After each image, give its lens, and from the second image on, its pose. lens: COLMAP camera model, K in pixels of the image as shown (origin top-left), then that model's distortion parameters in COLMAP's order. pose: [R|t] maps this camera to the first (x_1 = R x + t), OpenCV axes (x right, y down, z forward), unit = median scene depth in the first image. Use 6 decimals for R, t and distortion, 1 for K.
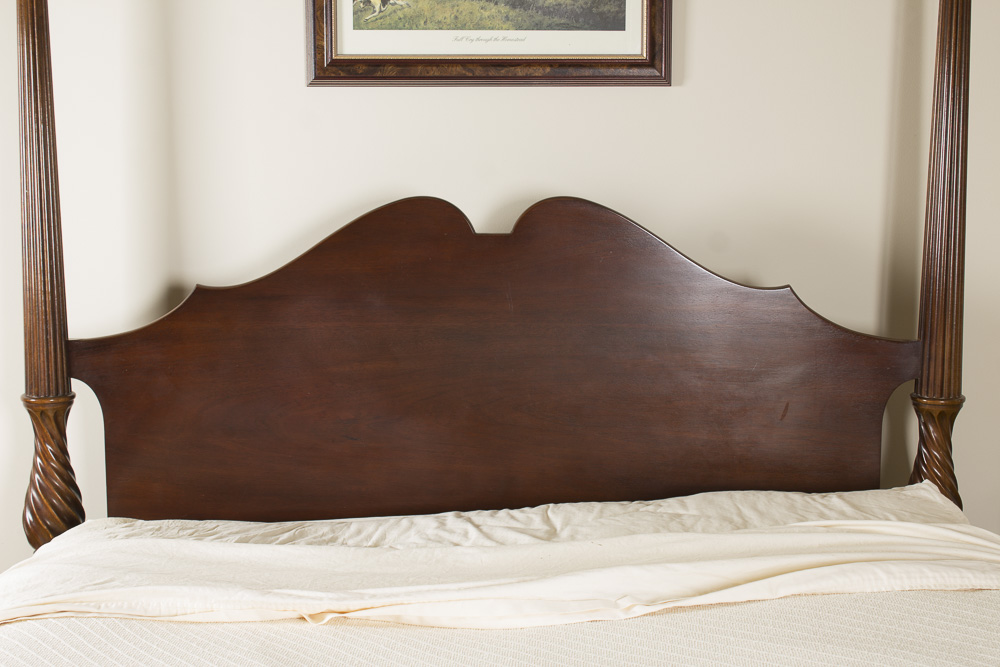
lens RADIAL K [[1626.7, 0, 500.0], [0, 1626.7, 333.5], [0, 0, 1]] dist [-0.004991, -0.034896]
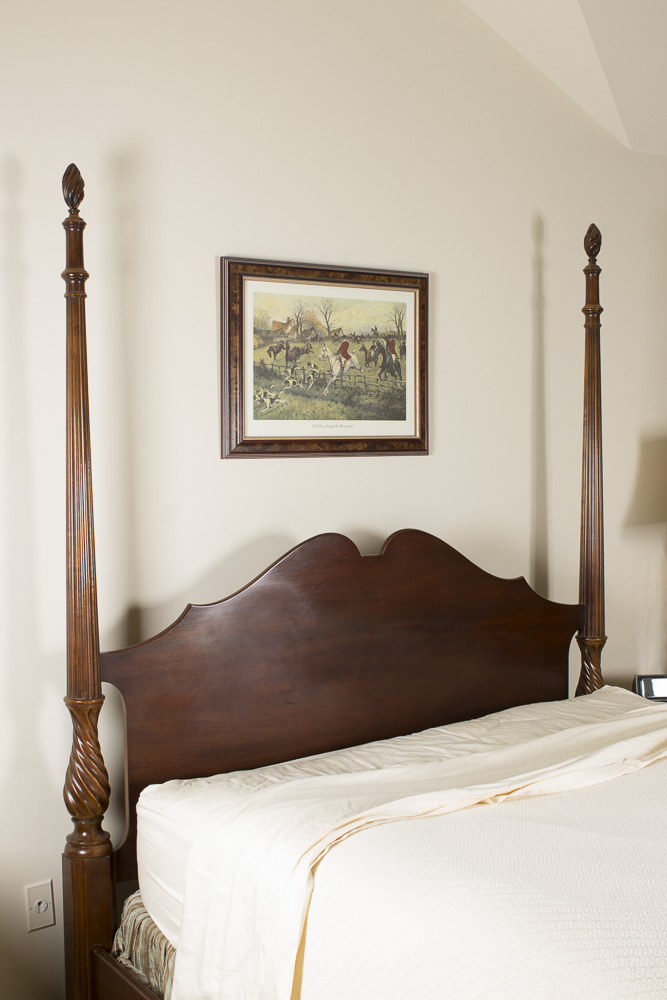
lens RADIAL K [[1252.8, 0, 333.5], [0, 1252.8, 500.0], [0, 0, 1]] dist [-0.021406, -0.220884]
pose [[0.847425, -0.033229, 0.529875, -0.619362], [0.095226, 0.991368, -0.090124, -0.009807], [-0.522306, 0.126831, 0.843274, 0.037509]]
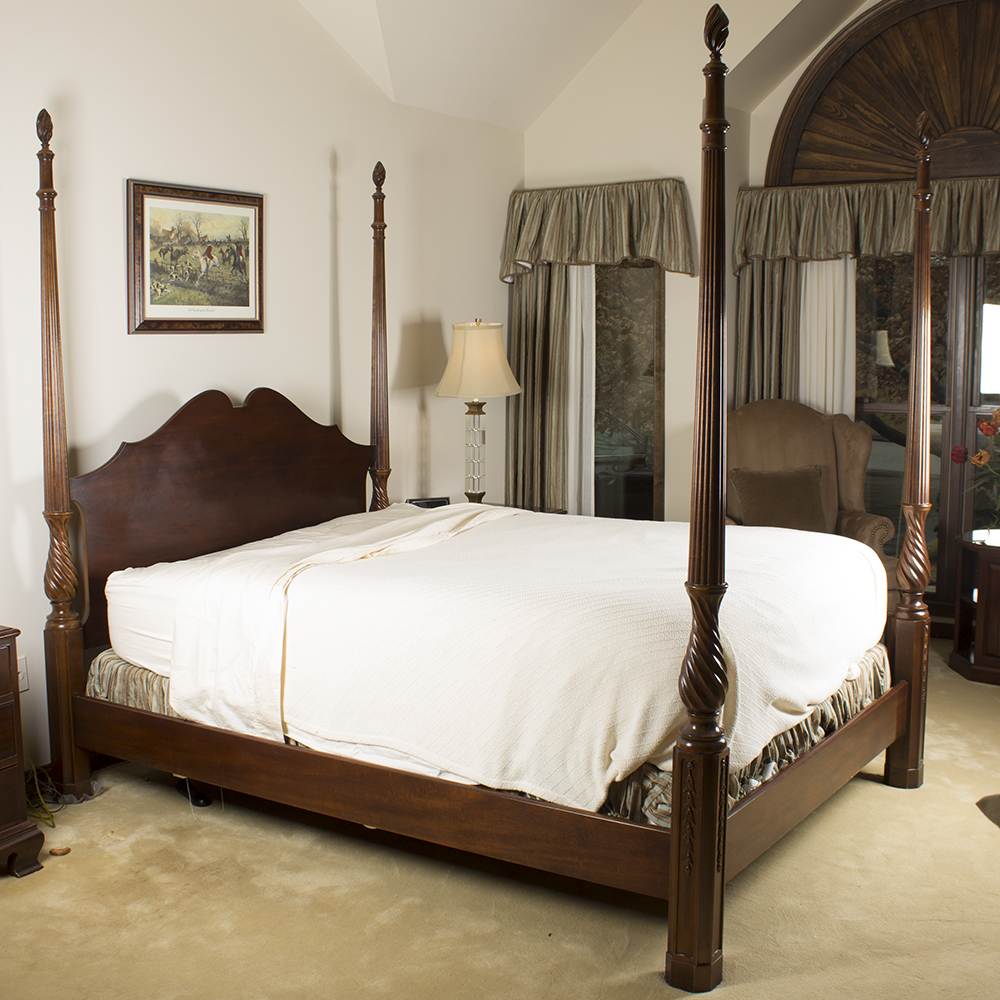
lens RADIAL K [[1378.8, 0, 500.0], [0, 1378.8, 500.0], [0, 0, 1]] dist [-0.071715, 0.002825]
pose [[0.556019, -0.102653, 0.824806, -1.199292], [0.136387, 0.990161, 0.031291, 0.043394], [-0.819903, 0.095094, 0.564549, -0.209913]]
